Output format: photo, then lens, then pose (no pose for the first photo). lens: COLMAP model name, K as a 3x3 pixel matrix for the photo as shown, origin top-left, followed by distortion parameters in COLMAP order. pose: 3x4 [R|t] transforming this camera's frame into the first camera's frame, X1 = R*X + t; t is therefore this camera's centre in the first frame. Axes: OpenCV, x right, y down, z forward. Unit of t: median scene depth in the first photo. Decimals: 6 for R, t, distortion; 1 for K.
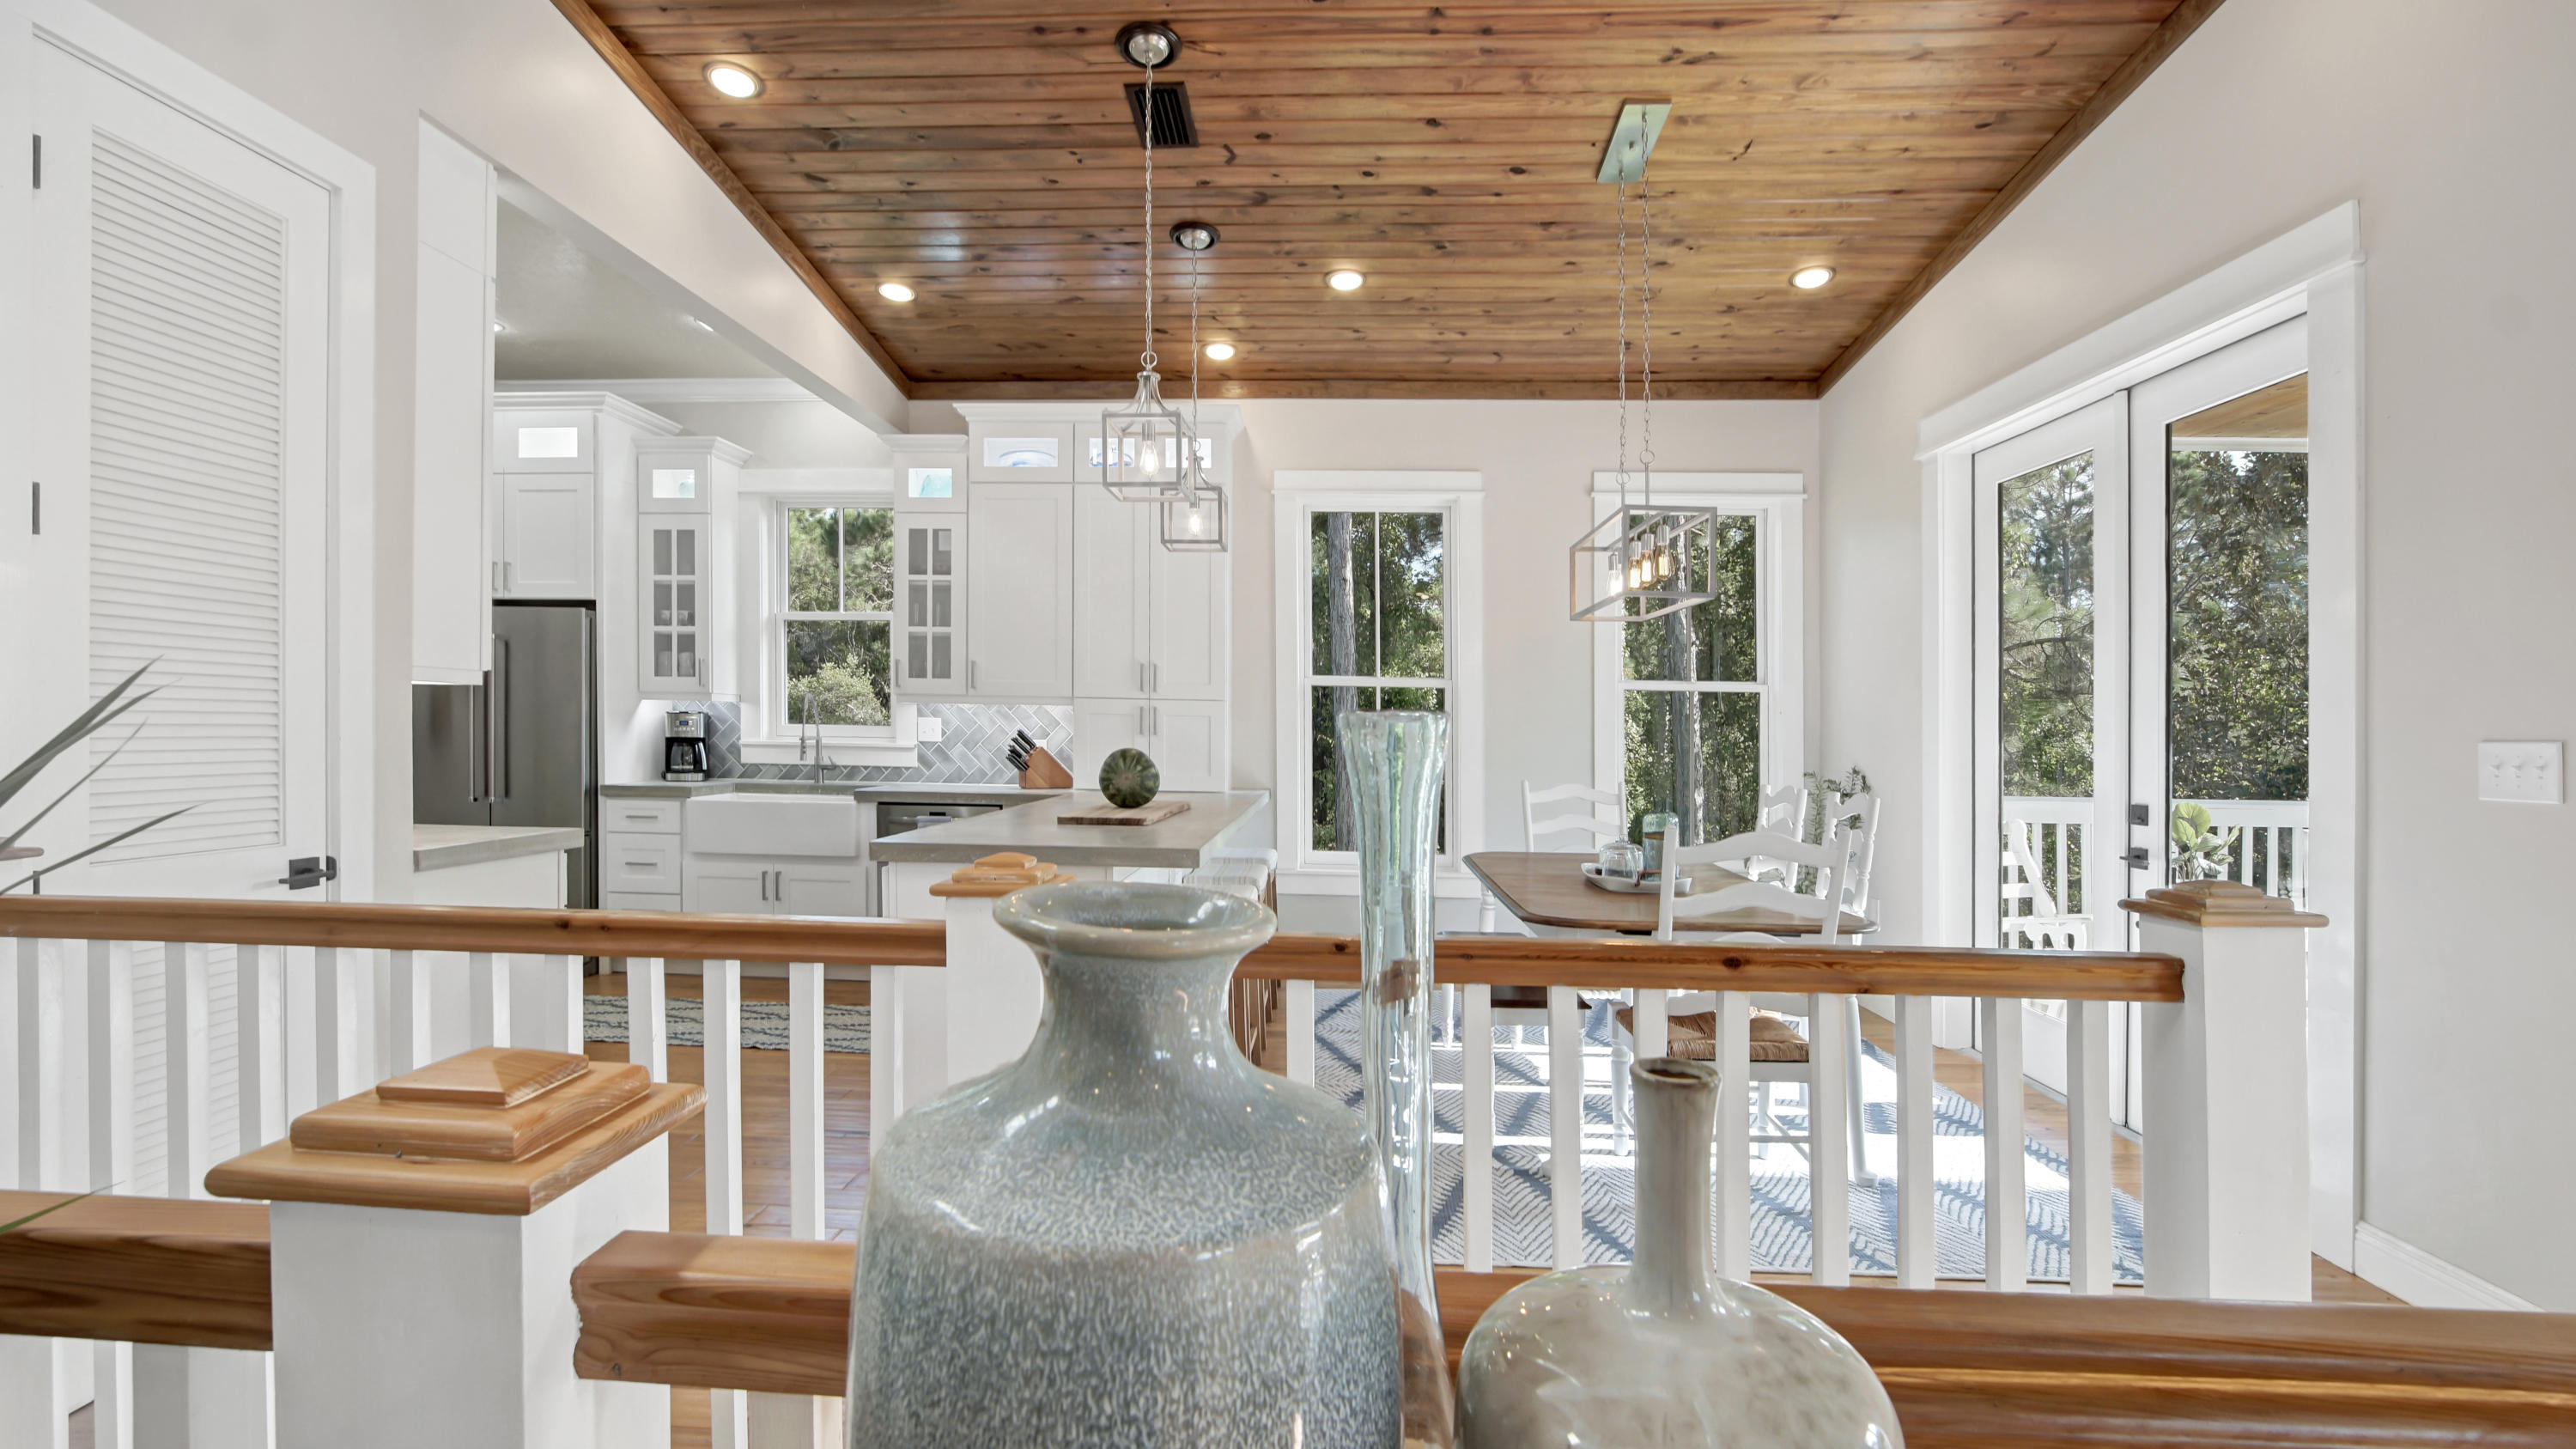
lens RADIAL K [[1184.5, 0, 1287.1], [0, 1184.5, 735.0], [0, 0, 1]] dist [-0.029219, 0.007402]
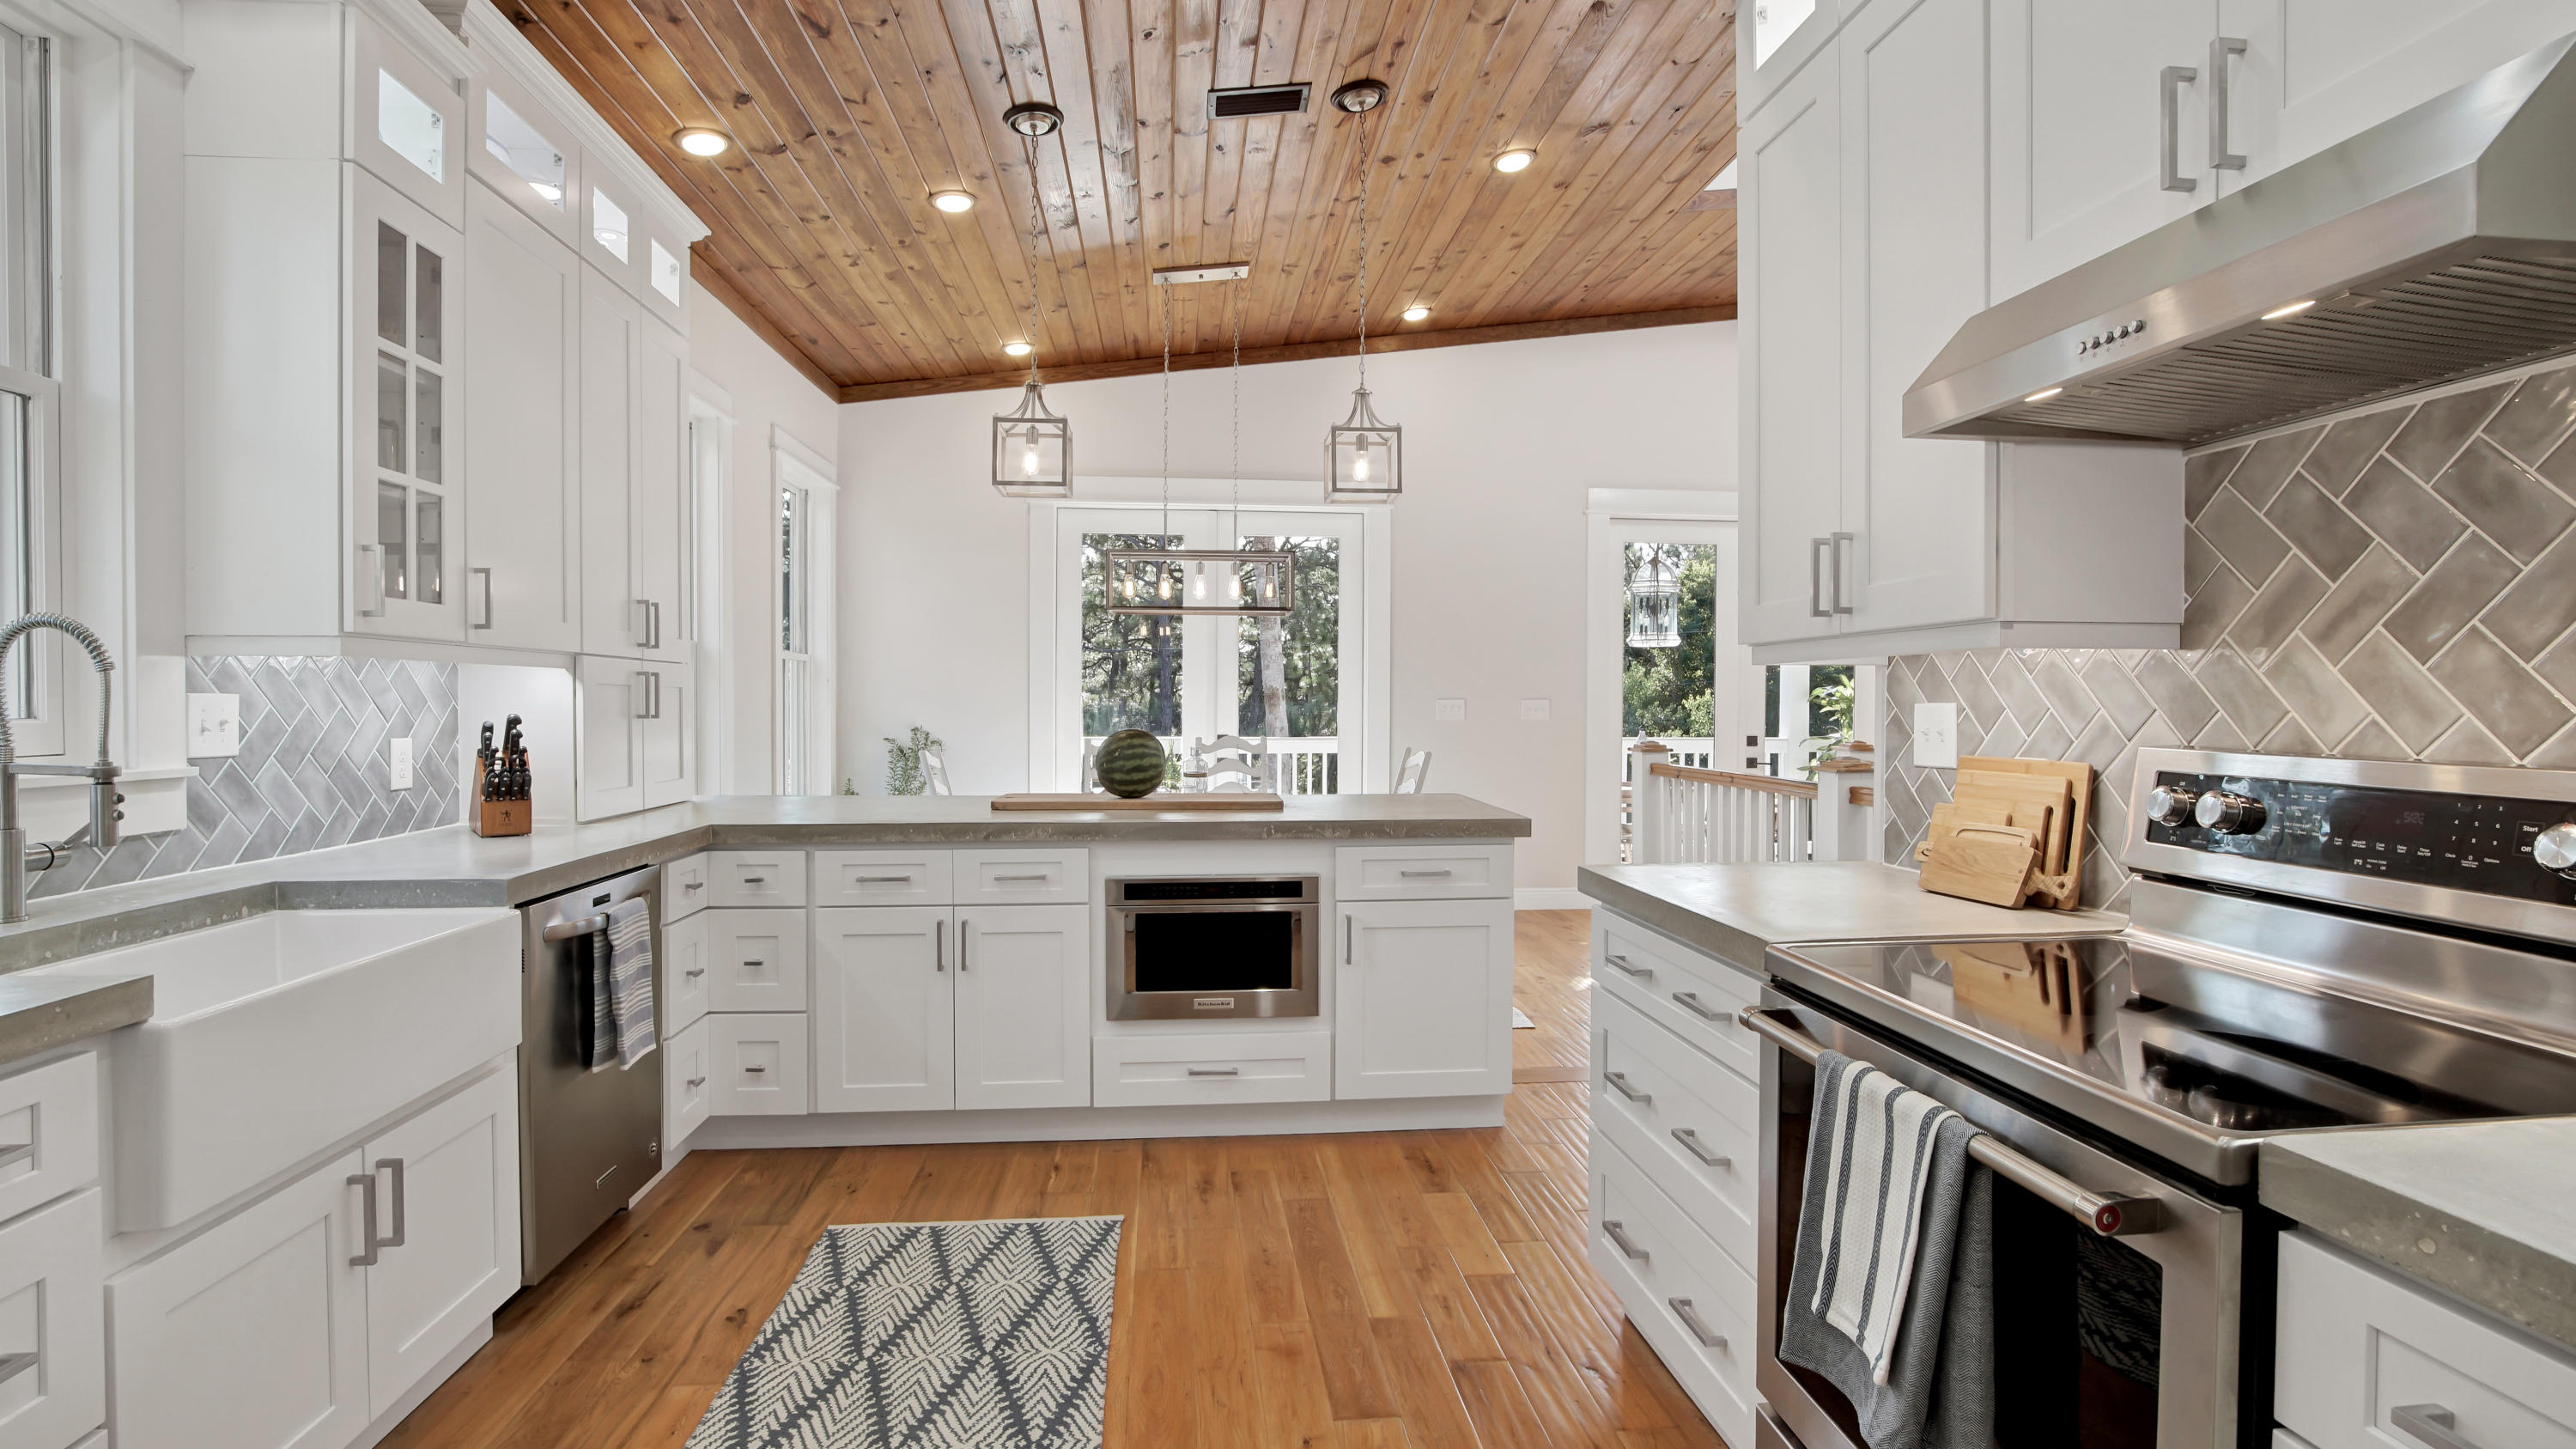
lens RADIAL K [[1184.5, 0, 1289.8], [0, 1184.5, 732.7], [0, 0, 1]] dist [-0.029219, 0.007402]
pose [[-0.146735, -0.042009, 0.988283, -0.756954], [0.005688, 0.999045, 0.043311, -0.017234], [-0.989160, 0.011976, -0.146356, 0.752631]]
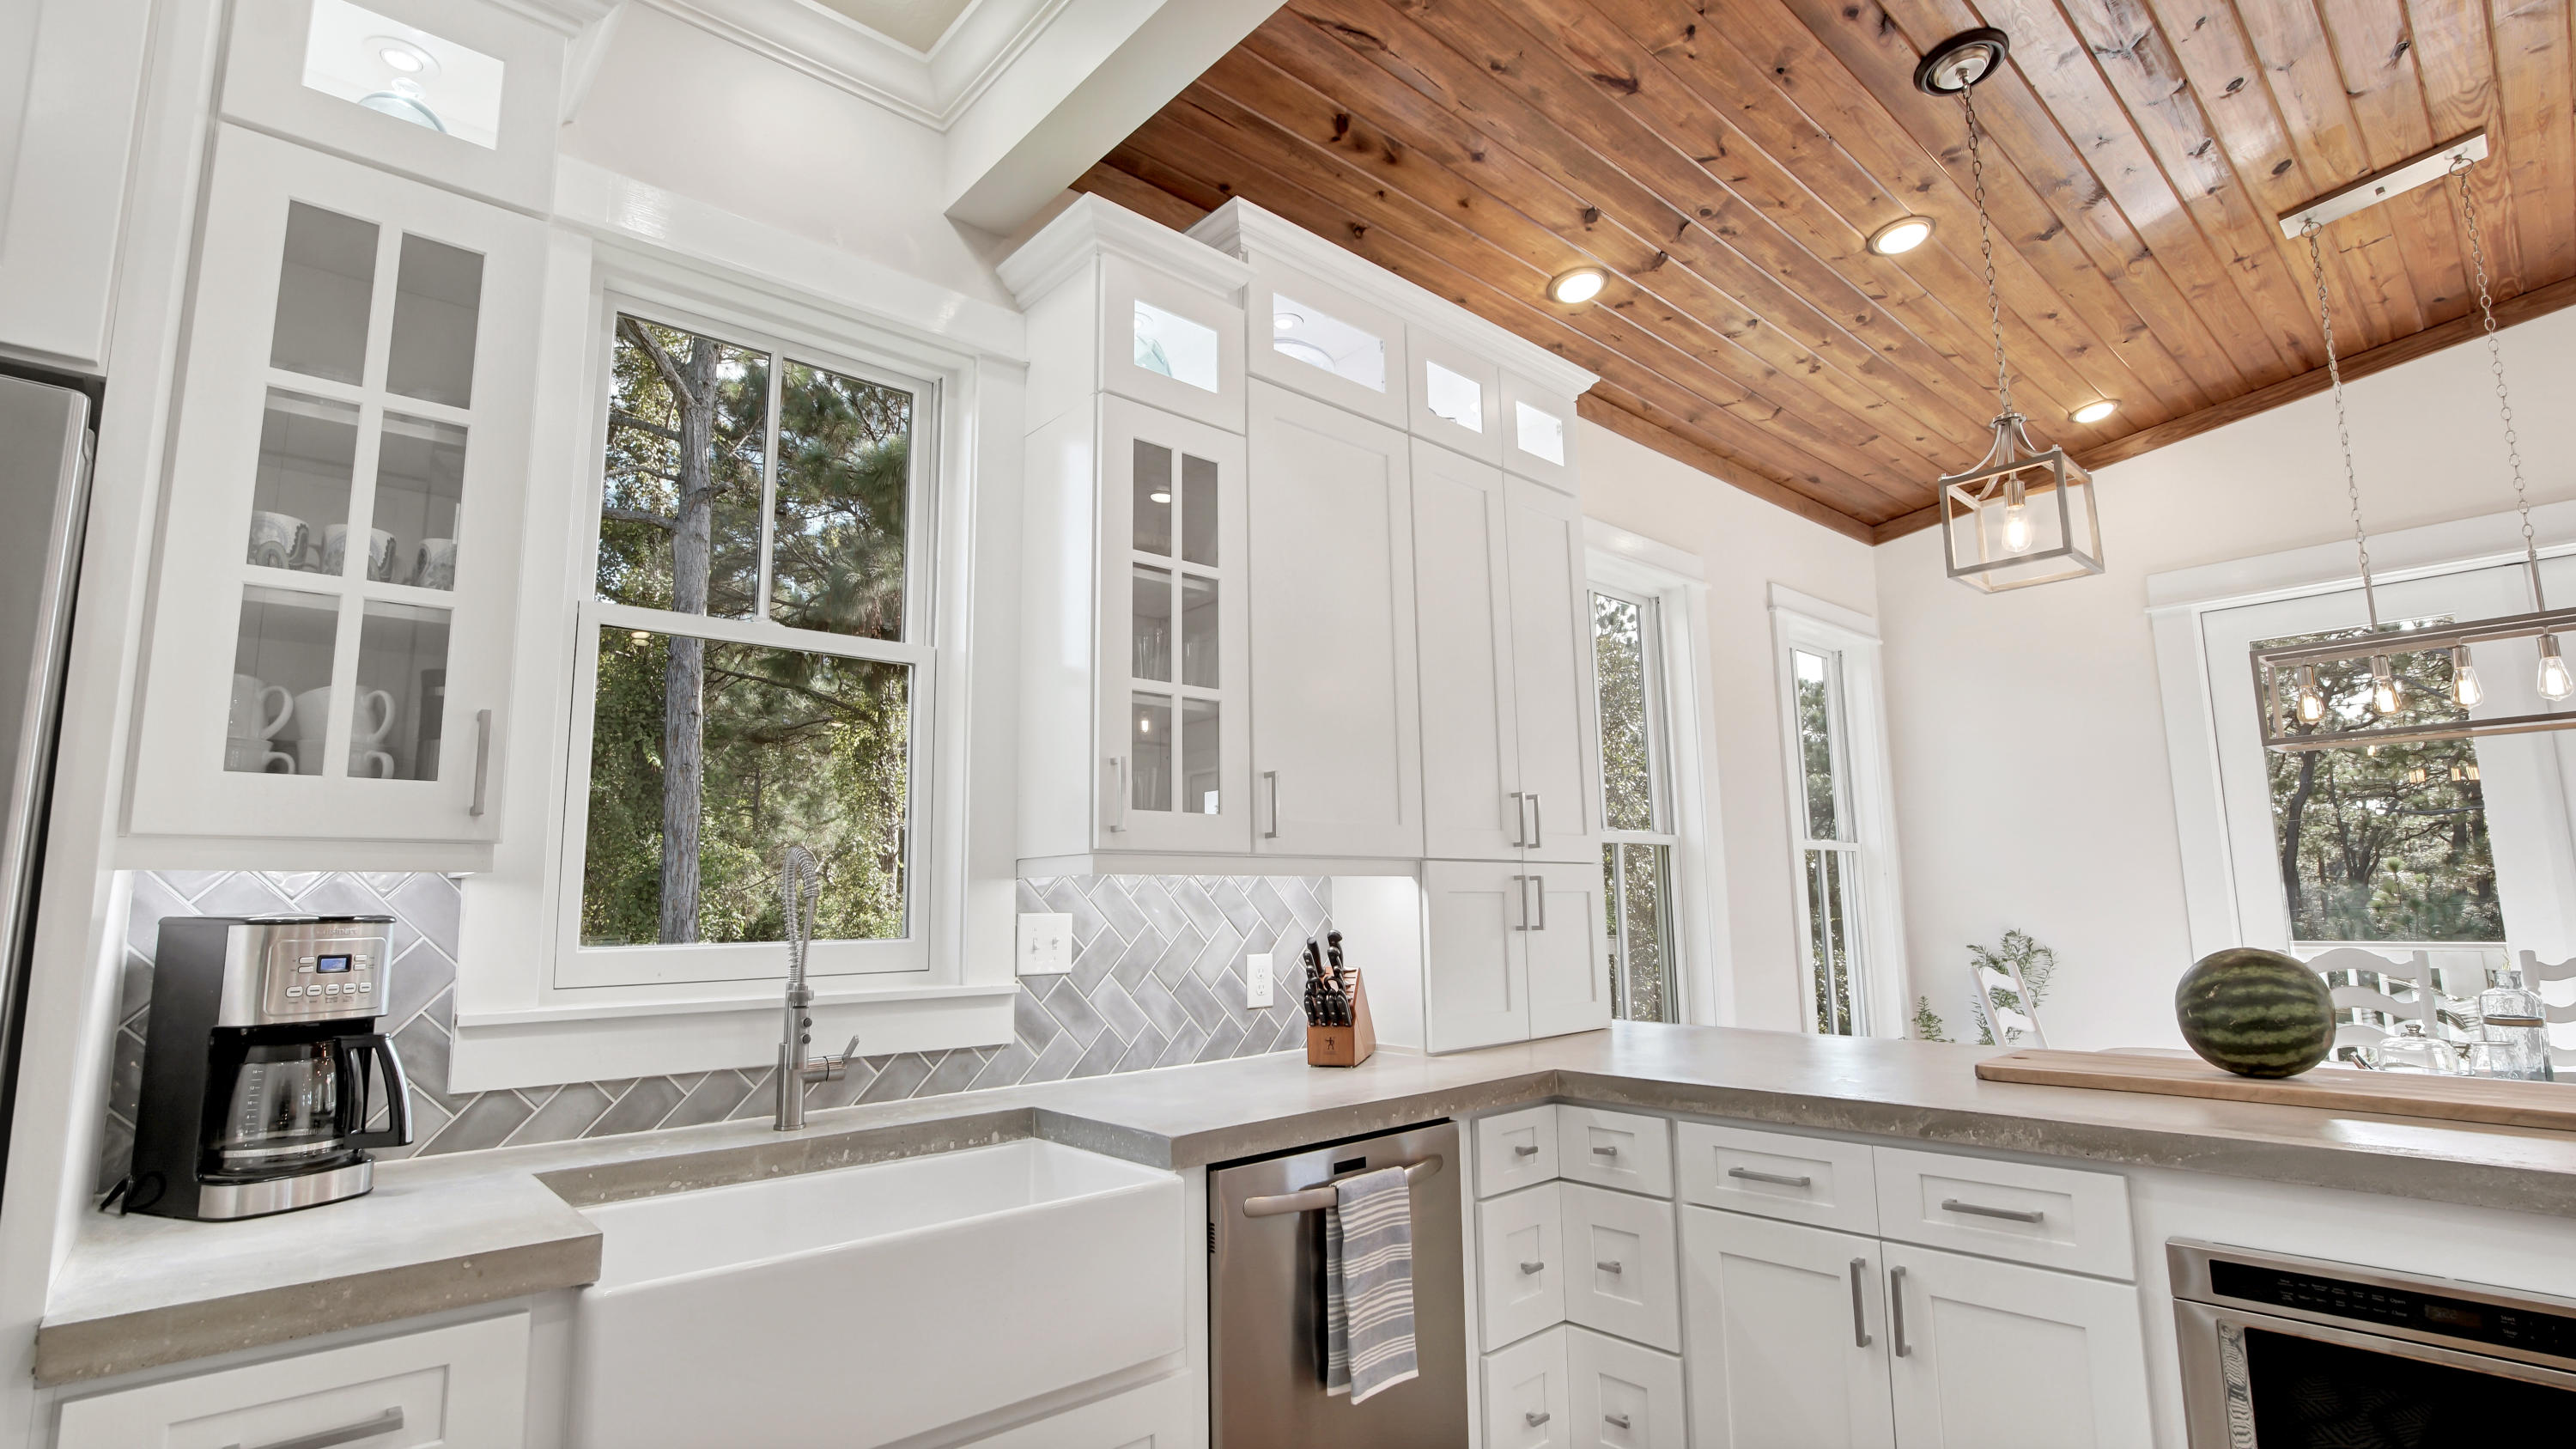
lens RADIAL K [[1184.5, 0, 1284.8], [0, 1184.5, 731.0], [0, 0, 1]] dist [-0.029219, 0.007402]
pose [[0.713390, 0.075535, 0.696685, -0.555426], [0.034776, 0.989133, -0.142852, -0.016590], [-0.699904, 0.126137, 0.703010, 0.689912]]
